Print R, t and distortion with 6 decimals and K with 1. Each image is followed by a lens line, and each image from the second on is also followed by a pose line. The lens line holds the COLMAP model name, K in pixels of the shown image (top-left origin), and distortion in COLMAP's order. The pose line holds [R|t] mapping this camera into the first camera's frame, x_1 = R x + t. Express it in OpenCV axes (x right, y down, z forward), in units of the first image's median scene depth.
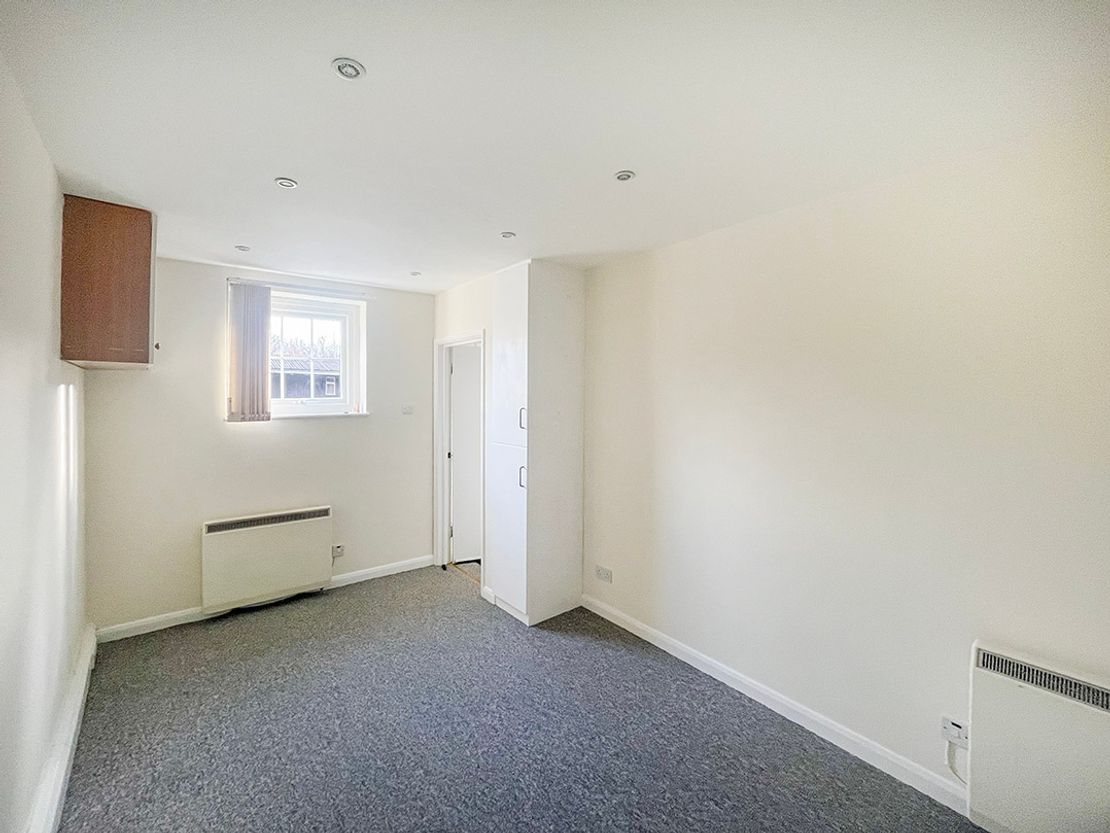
lens RADIAL K [[464.8, 0, 555.0], [0, 464.8, 416.5], [0, 0, 1]] dist [0.001190, 0.000088]
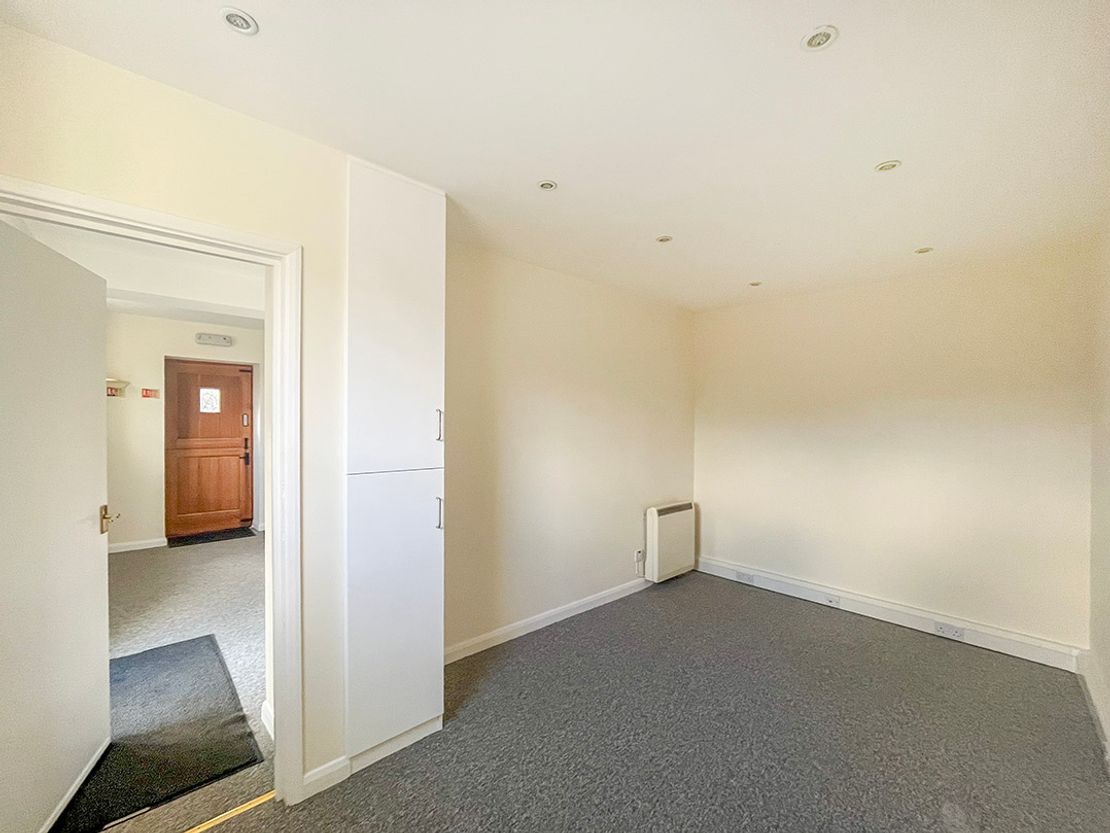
lens RADIAL K [[464.8, 0, 555.0], [0, 464.8, 416.5], [0, 0, 1]] dist [0.001190, 0.000088]
pose [[-0.087330, -0.002478, 0.996176, -0.793221], [0.021122, 0.999767, 0.004339, -0.008886], [-0.995955, 0.021421, -0.087258, 0.931414]]
